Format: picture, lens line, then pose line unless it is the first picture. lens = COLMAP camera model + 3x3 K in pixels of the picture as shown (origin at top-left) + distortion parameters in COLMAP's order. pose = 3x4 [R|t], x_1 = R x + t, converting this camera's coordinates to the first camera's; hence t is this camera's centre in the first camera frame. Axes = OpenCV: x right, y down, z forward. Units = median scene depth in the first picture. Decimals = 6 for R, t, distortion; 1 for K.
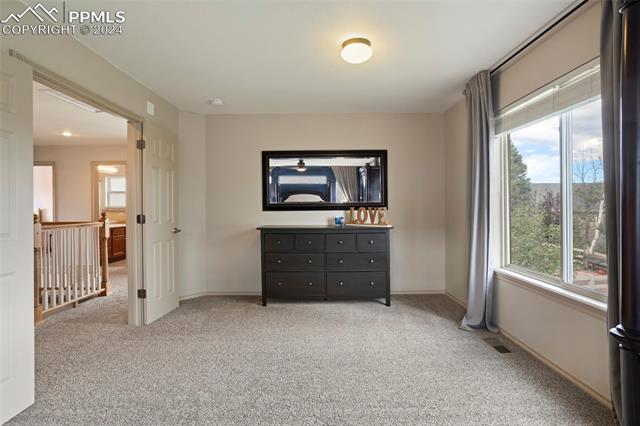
lens RADIAL K [[326.7, 0, 317.8], [0, 326.7, 206.9], [0, 0, 1]] dist [-0.003434, 0.000427]
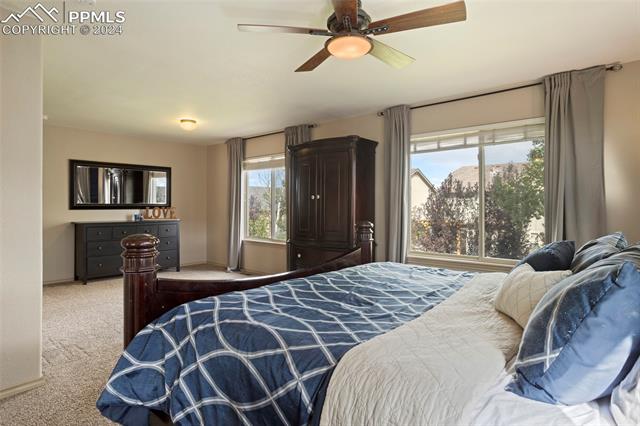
lens RADIAL K [[383.2, 0, 319.0], [0, 383.2, 210.7], [0, 0, 1]] dist [-0.002051, -0.000221]
pose [[0.690162, -0.001532, 0.723654, -0.590298], [-0.000977, 0.999995, 0.003050, 0.011241], [-0.723655, -0.002812, 0.690157, -0.669112]]
